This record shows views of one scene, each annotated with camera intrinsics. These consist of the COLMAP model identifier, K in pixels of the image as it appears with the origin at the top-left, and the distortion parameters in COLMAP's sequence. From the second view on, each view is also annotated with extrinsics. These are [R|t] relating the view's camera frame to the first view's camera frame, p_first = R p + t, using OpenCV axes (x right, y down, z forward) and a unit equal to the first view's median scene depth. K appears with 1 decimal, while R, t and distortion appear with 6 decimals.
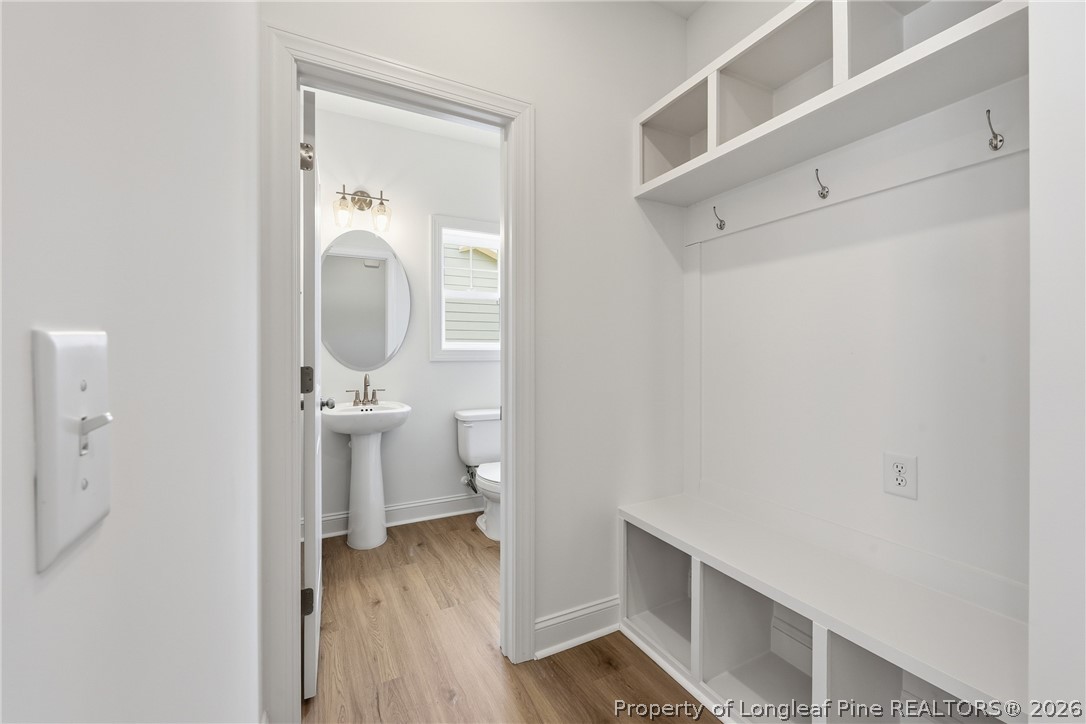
lens RADIAL K [[446.5, 0, 539.5], [0, 446.5, 357.6], [0, 0, 1]] dist [0.001519, 0.000326]
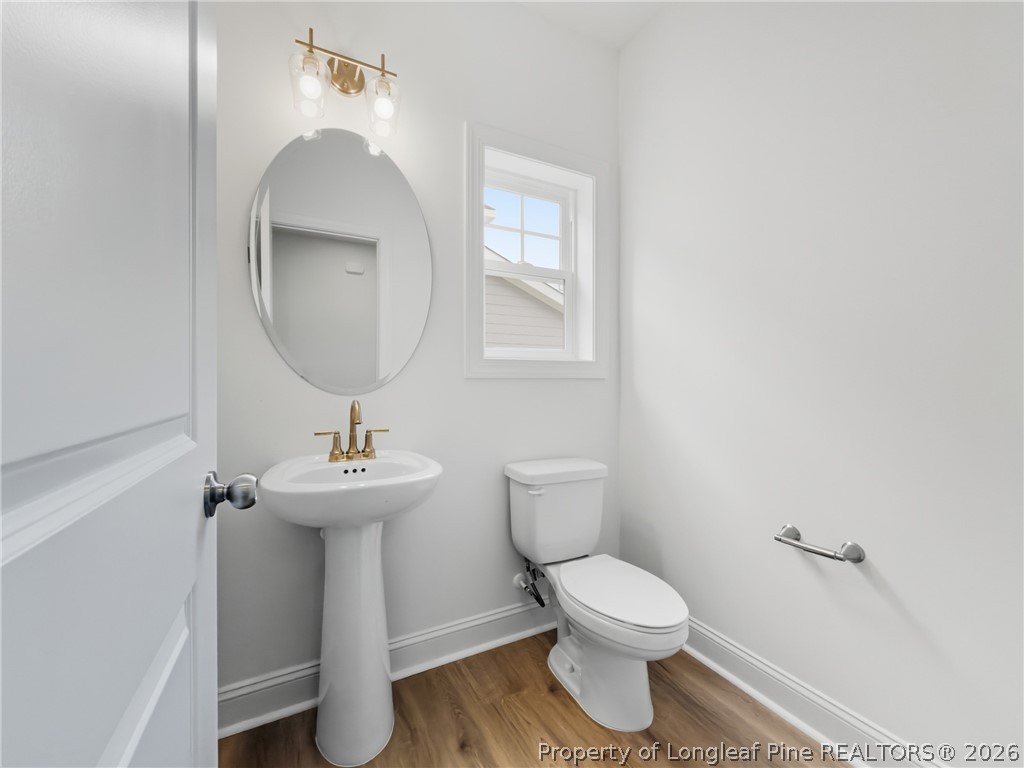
lens RADIAL K [[413.2, 0, 512.0], [0, 413.2, 384.0], [0, 0, 1]] dist [0.000056, -0.000031]
pose [[0.999930, -0.002516, 0.011594, -0.205579], [0.002669, 0.999910, -0.013167, 0.024466], [-0.011560, 0.013197, 0.999846, 0.507725]]
